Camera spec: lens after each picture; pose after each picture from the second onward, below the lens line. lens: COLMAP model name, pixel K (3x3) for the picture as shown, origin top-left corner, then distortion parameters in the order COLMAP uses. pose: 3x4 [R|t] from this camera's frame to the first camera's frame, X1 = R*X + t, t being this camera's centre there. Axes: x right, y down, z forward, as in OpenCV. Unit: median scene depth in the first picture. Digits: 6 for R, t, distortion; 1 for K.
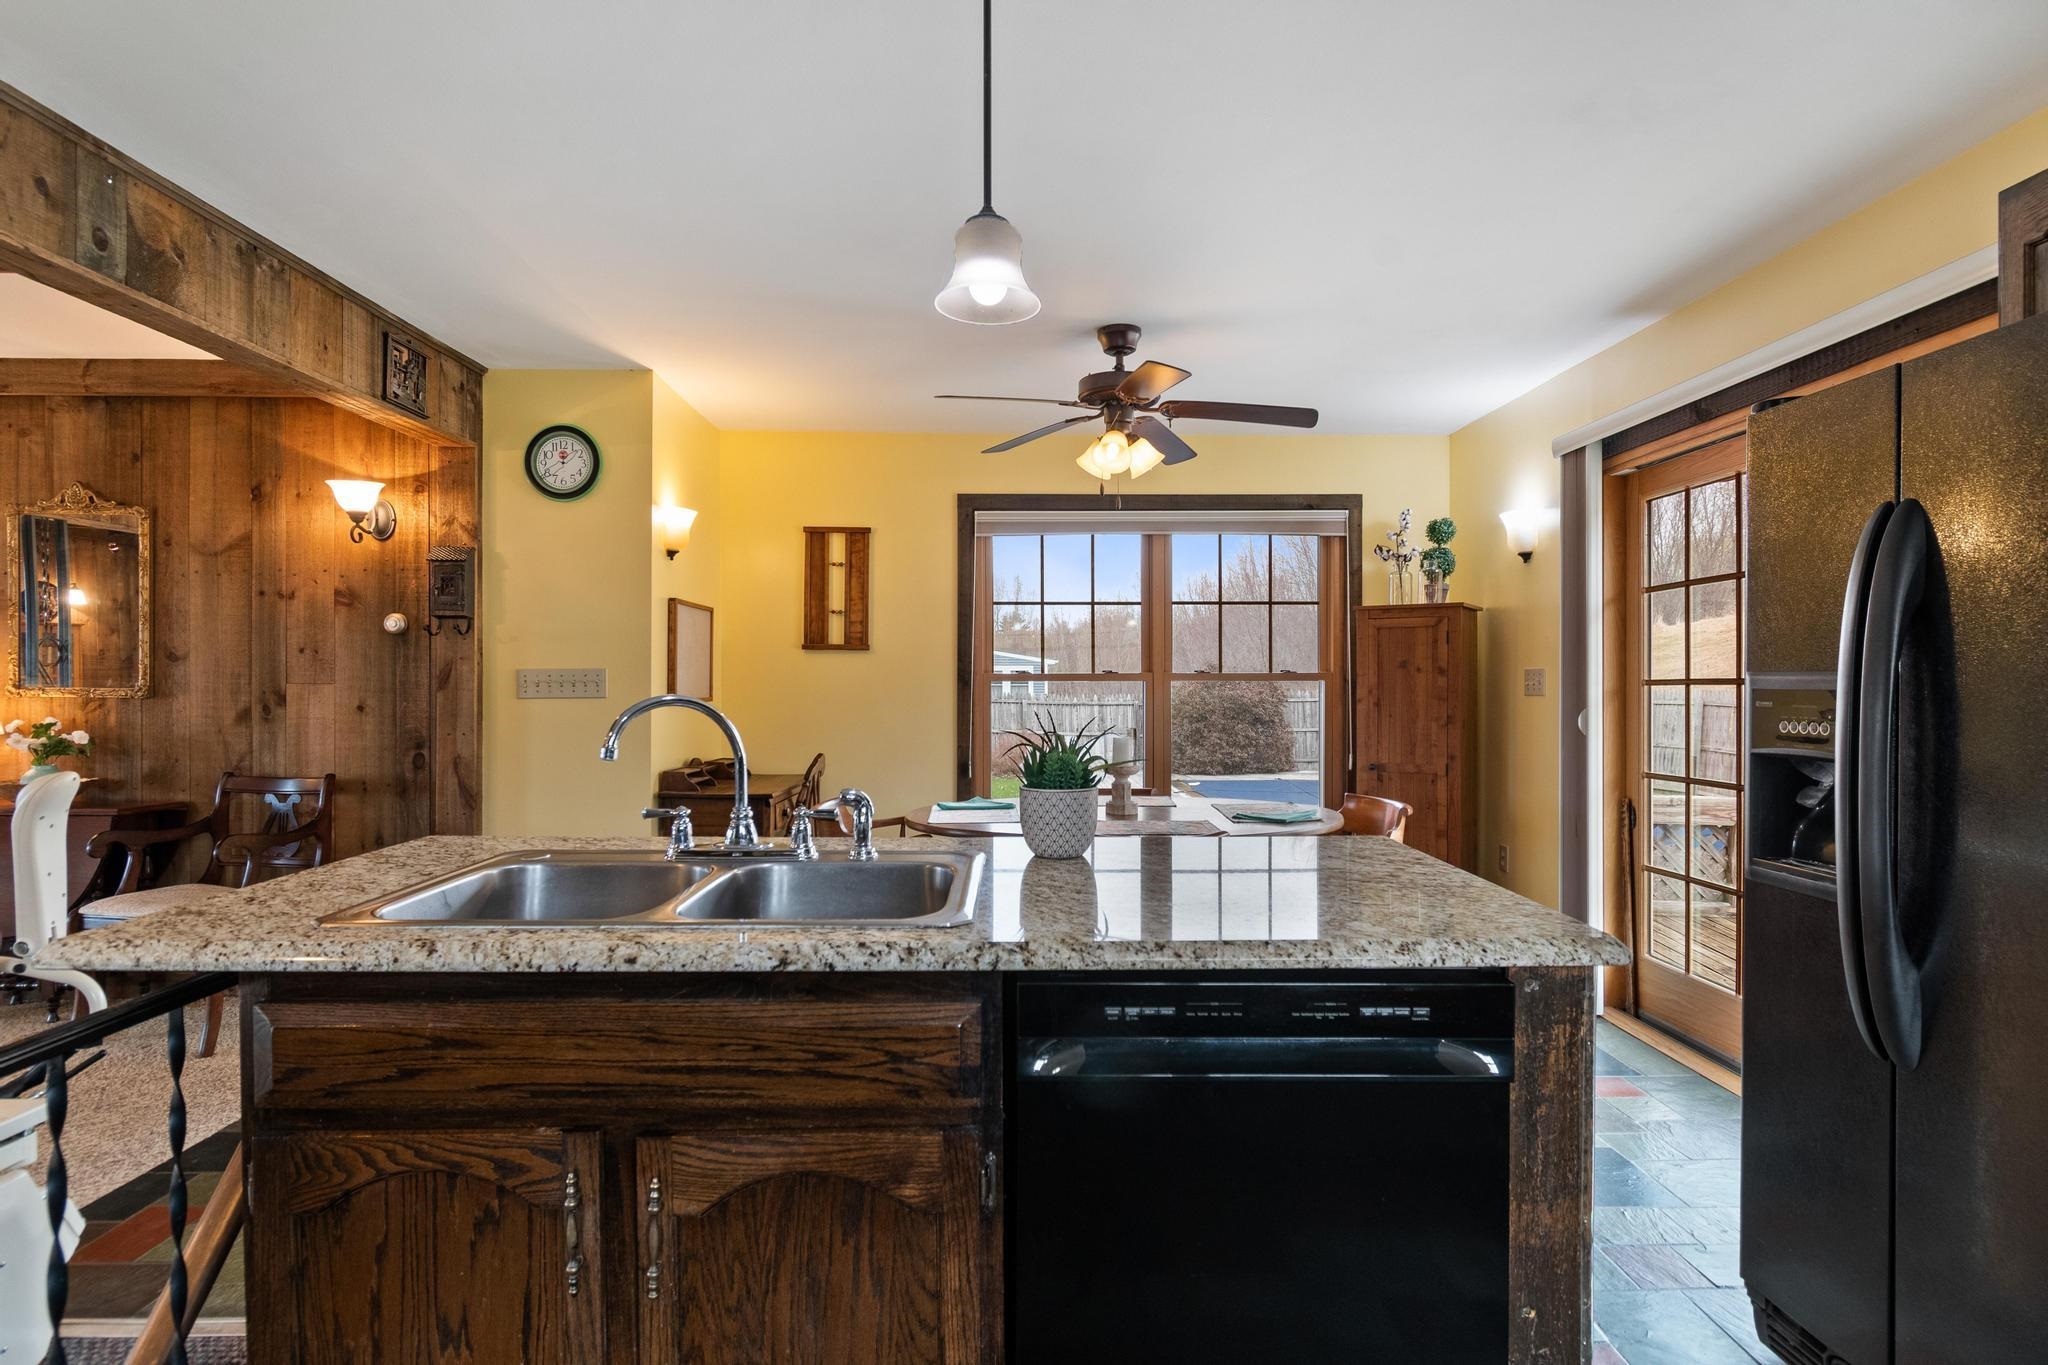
lens RADIAL K [[1021.5, 0, 1041.7], [0, 1021.5, 689.7], [0, 0, 1]] dist [-0.000359, -0.001211]
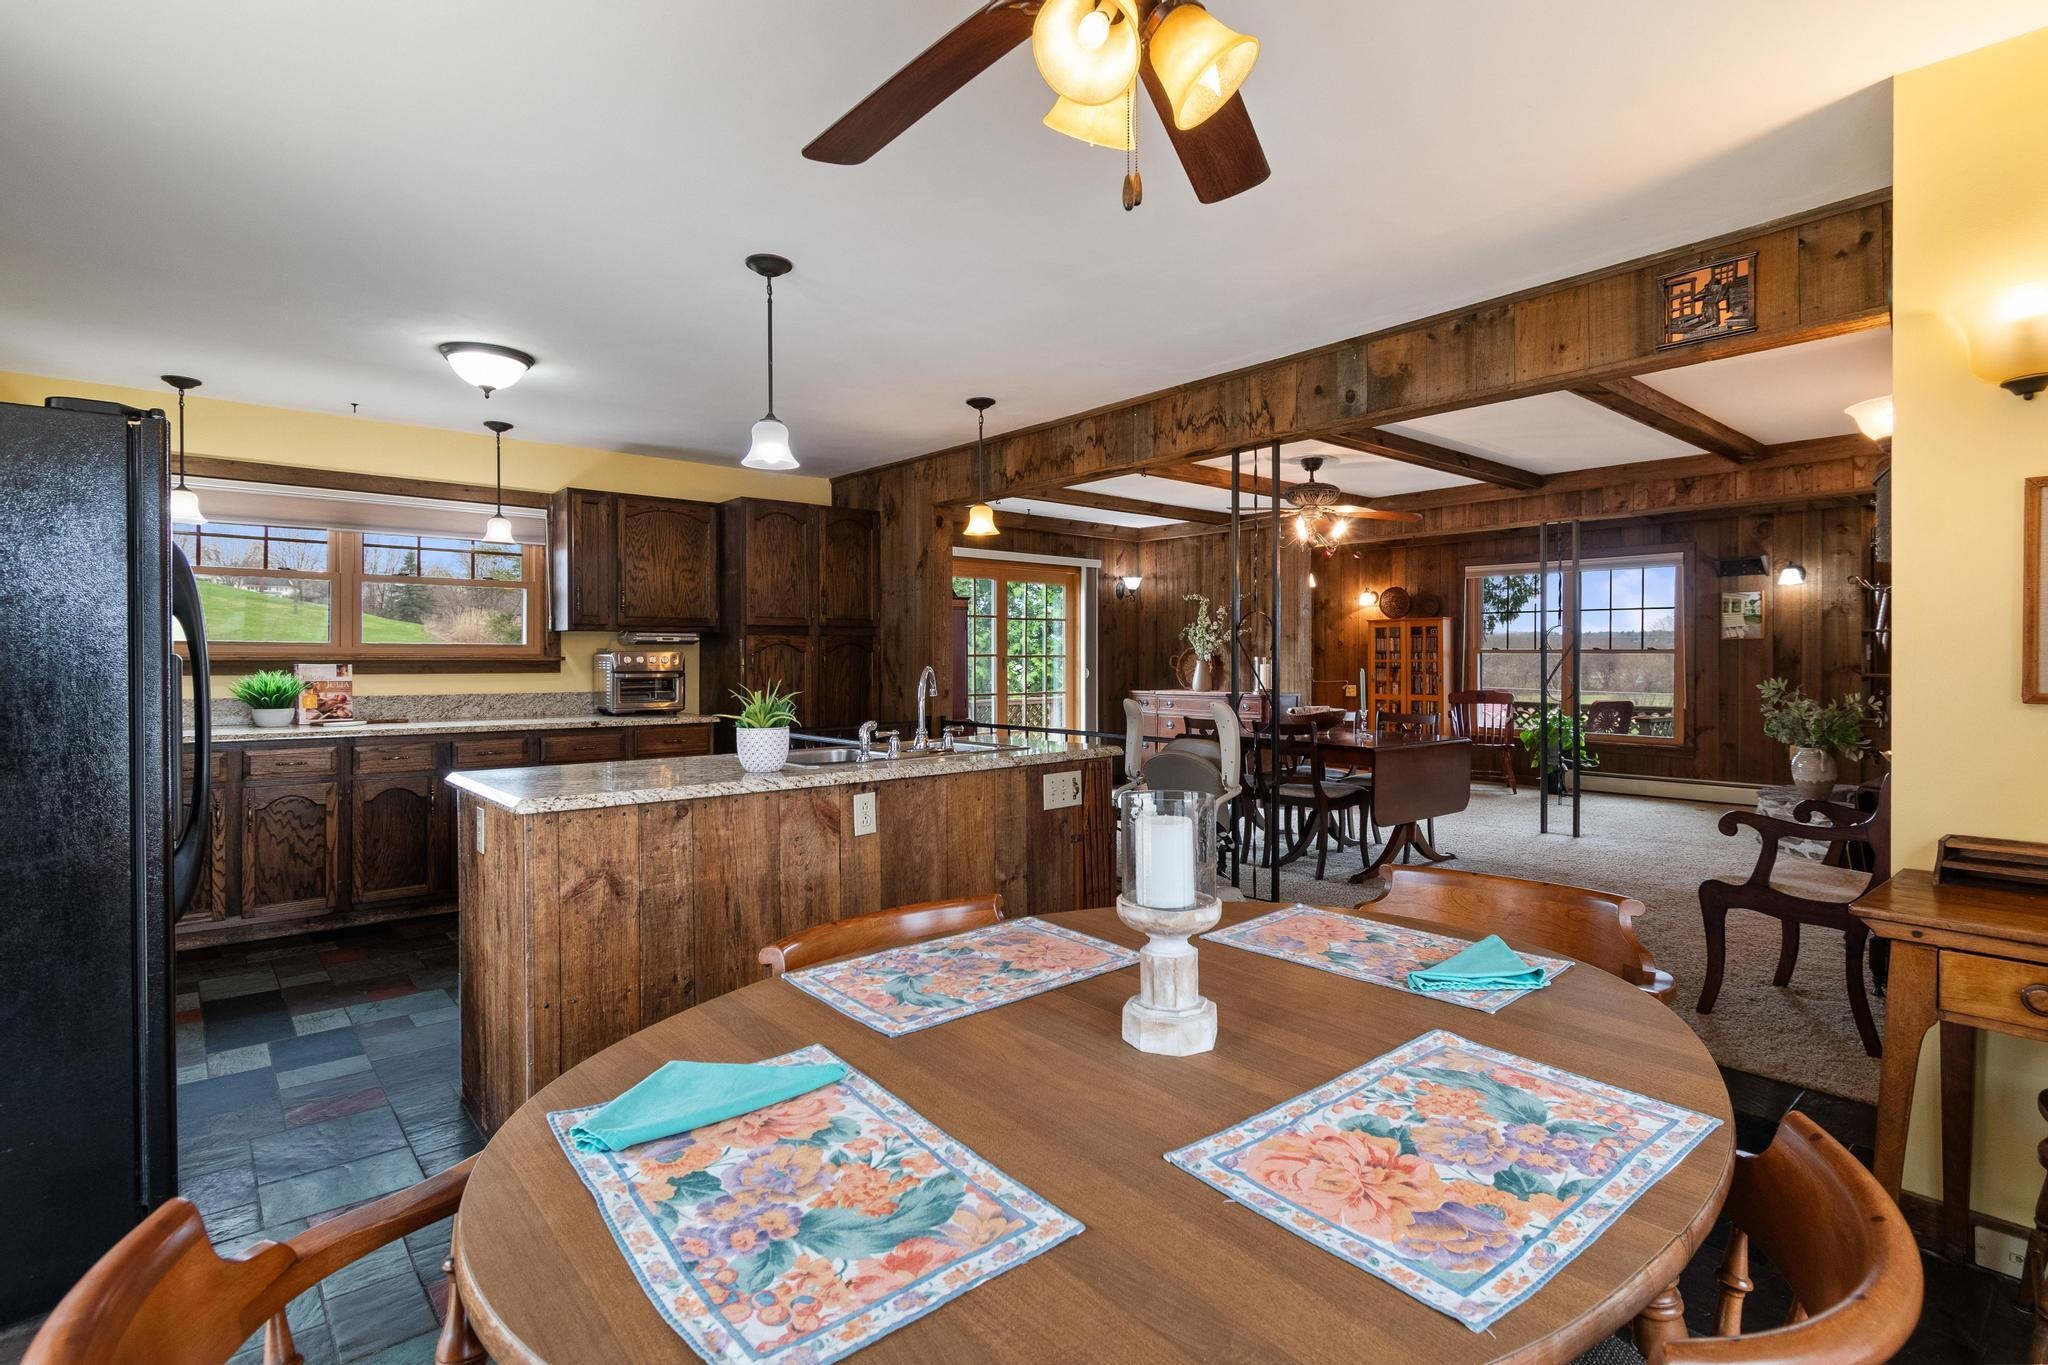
lens RADIAL K [[986.6, 0, 1037.5], [0, 986.6, 661.1], [0, 0, 1]] dist [0.001398, -0.001484]
pose [[-0.774194, 0.004889, -0.632929, 0.297356], [0.000417, 0.999974, 0.007214, -0.009878], [0.632948, 0.005321, -0.774176, 1.128837]]
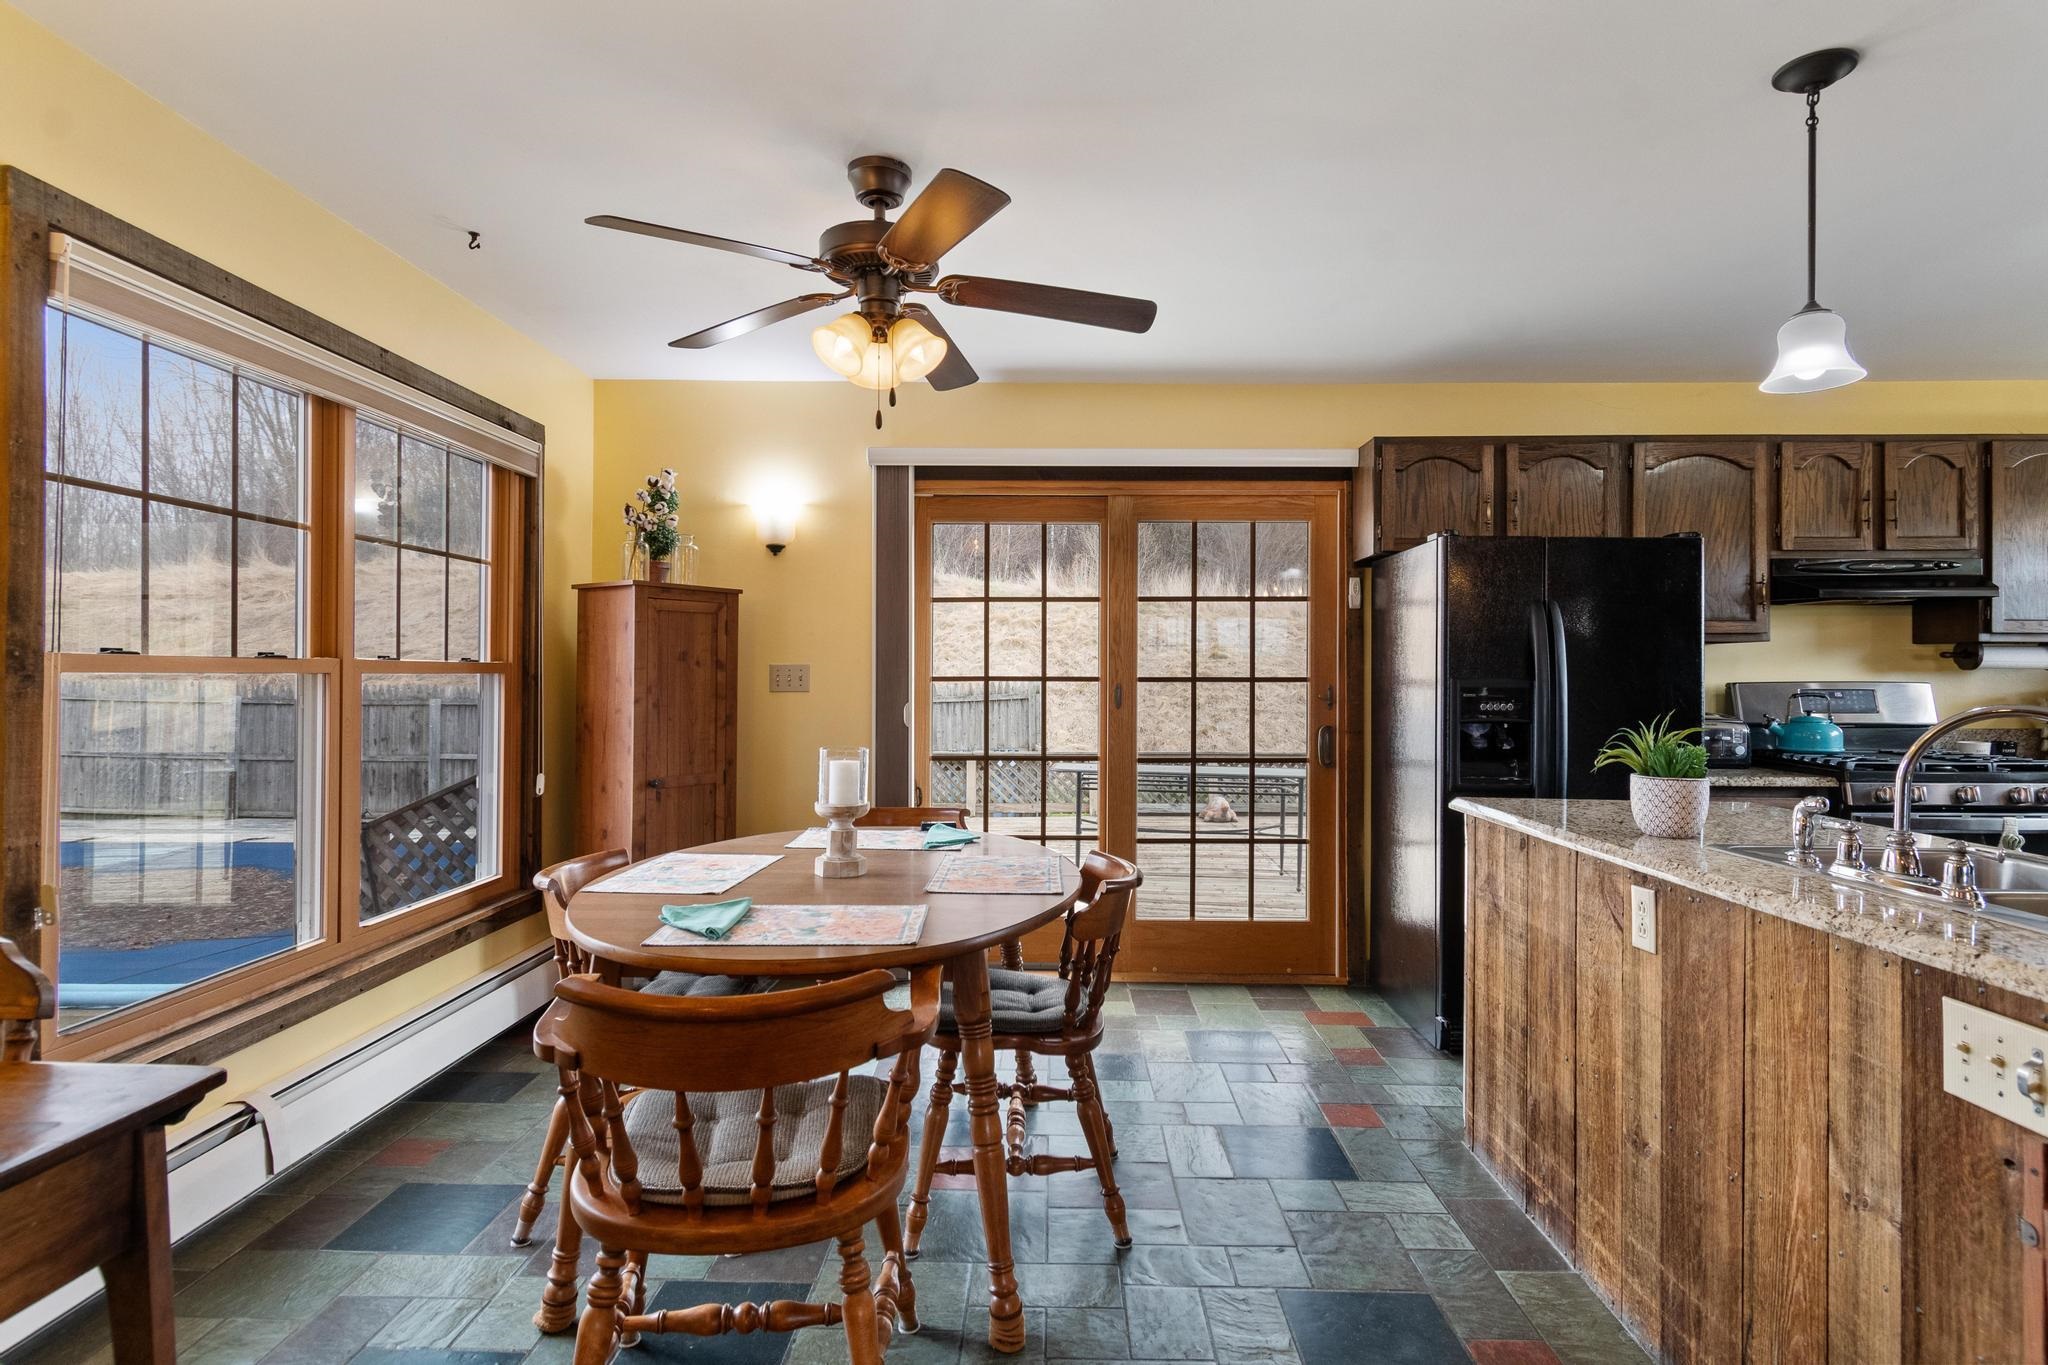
lens RADIAL K [[1054.3, 0, 1032.9], [0, 1054.3, 669.7], [0, 0, 1]] dist [0.000731, -0.000369]
pose [[0.047295, 0.007743, 0.998851, -0.560340], [-0.001939, 0.999969, -0.007660, -0.008982], [-0.998879, -0.001574, 0.047309, 0.771914]]
